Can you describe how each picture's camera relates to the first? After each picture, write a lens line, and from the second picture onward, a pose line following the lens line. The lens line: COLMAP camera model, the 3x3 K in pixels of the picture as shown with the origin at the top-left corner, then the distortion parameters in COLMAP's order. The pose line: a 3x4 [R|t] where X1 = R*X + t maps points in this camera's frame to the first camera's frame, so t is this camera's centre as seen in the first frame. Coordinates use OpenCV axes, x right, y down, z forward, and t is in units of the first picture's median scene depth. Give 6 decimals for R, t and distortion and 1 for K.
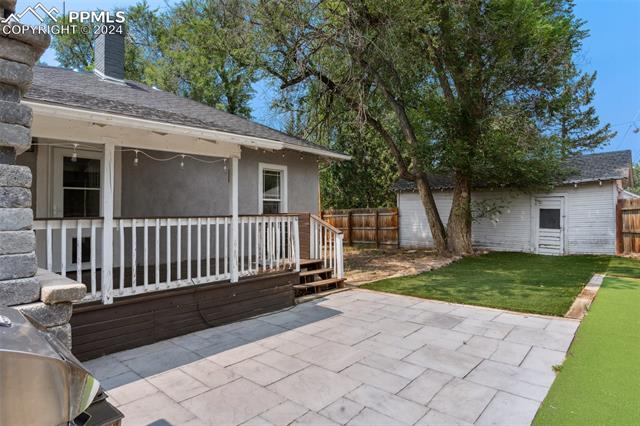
lens RADIAL K [[350.3, 0, 321.8], [0, 350.3, 210.2], [0, 0, 1]] dist [-0.000780, 0.002149]
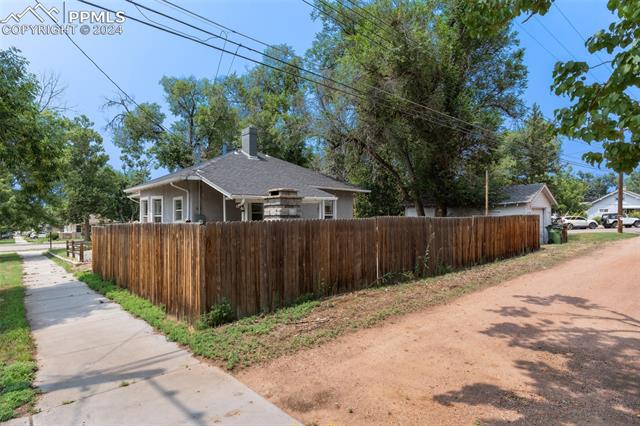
lens RADIAL K [[350.3, 0, 321.0], [0, 350.3, 218.0], [0, 0, 1]] dist [-0.000780, 0.002149]
pose [[0.993565, 0.003580, -0.113205, 0.029182], [-0.001961, 0.999894, 0.014406, -0.032606], [0.113245, -0.014091, 0.993467, -0.752448]]
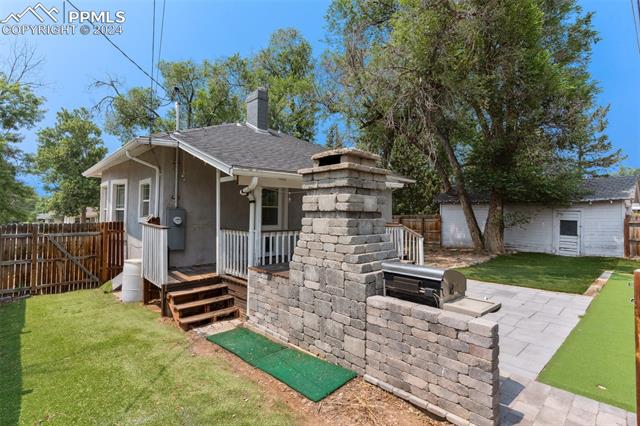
lens RADIAL K [[309.6, 0, 319.1], [0, 309.6, 207.6], [0, 0, 1]] dist [0.006741, -0.000125]
pose [[0.996038, 0.016484, -0.087386, -0.169526], [-0.017126, 0.999831, -0.006608, -0.027550], [0.087263, 0.008078, 0.996153, -0.226953]]
